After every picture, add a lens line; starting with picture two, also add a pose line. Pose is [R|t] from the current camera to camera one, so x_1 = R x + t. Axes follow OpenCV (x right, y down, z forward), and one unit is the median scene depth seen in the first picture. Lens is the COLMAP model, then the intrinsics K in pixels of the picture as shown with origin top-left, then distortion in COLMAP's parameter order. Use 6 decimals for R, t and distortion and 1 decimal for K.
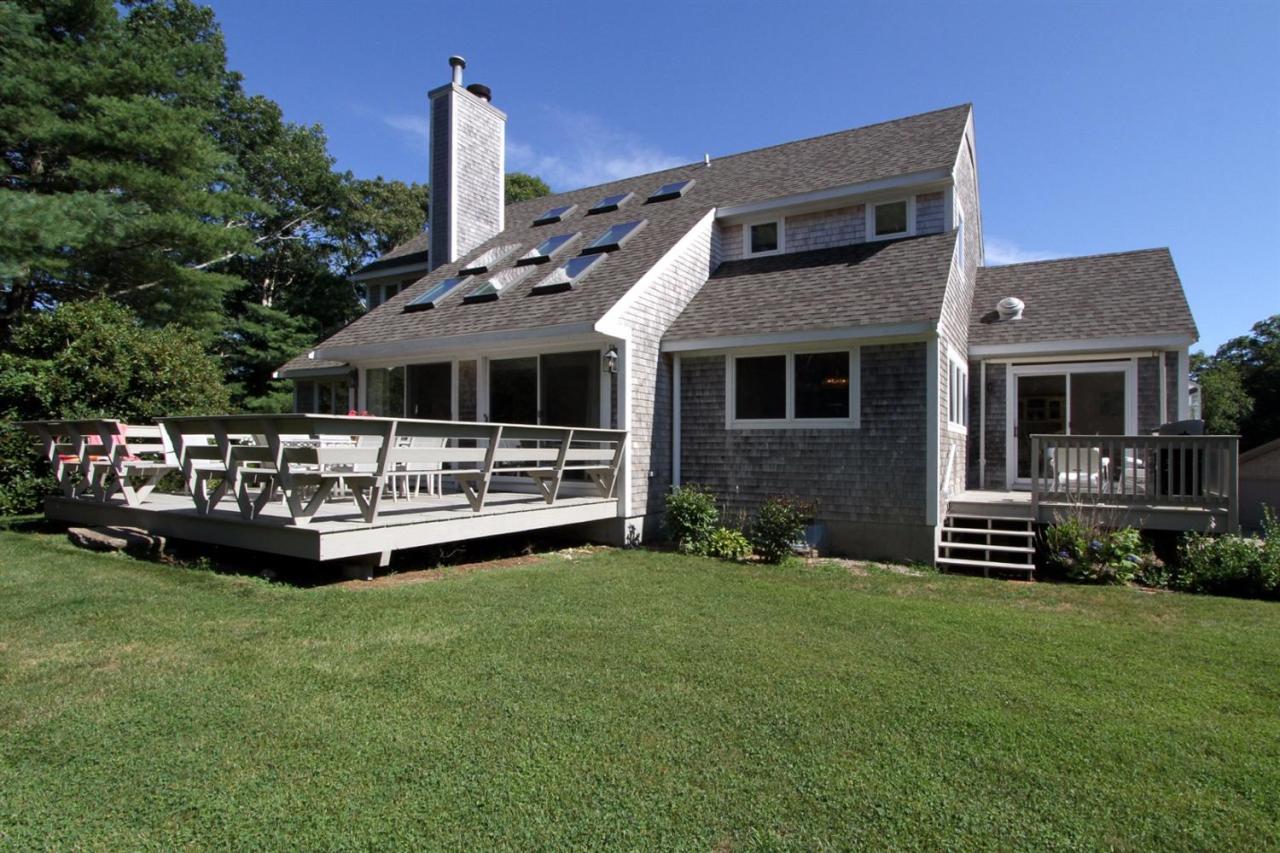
lens RADIAL K [[614.3, 0, 660.6], [0, 614.3, 428.7], [0, 0, 1]] dist [-0.012311, -0.000316]
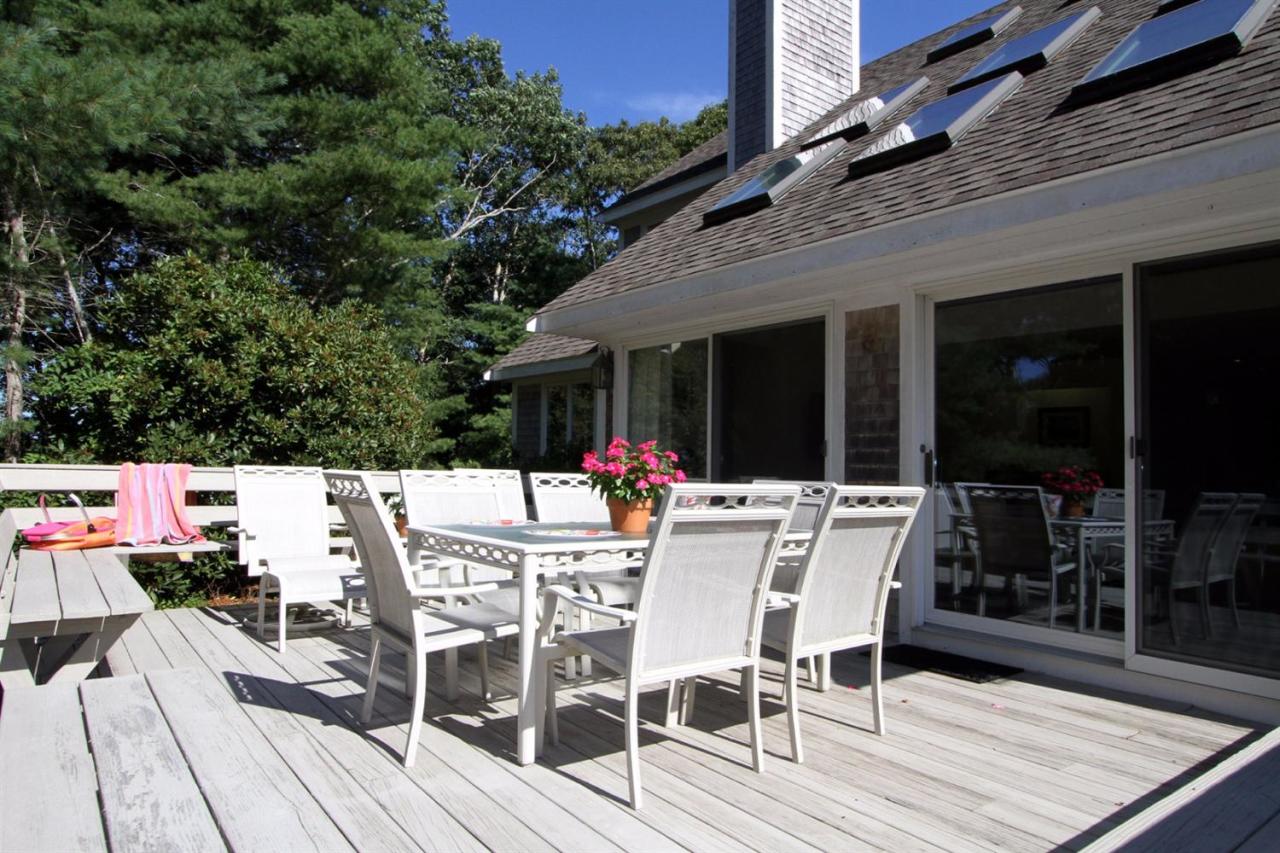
lens RADIAL K [[828.9, 0, 639.6], [0, 828.9, 429.1], [0, 0, 1]] dist [-0.001093, 0.000162]
pose [[0.918863, -0.003864, -0.394557, -0.219089], [-0.008387, 0.999535, -0.029321, -0.014763], [0.394487, 0.030251, 0.918404, 0.408831]]
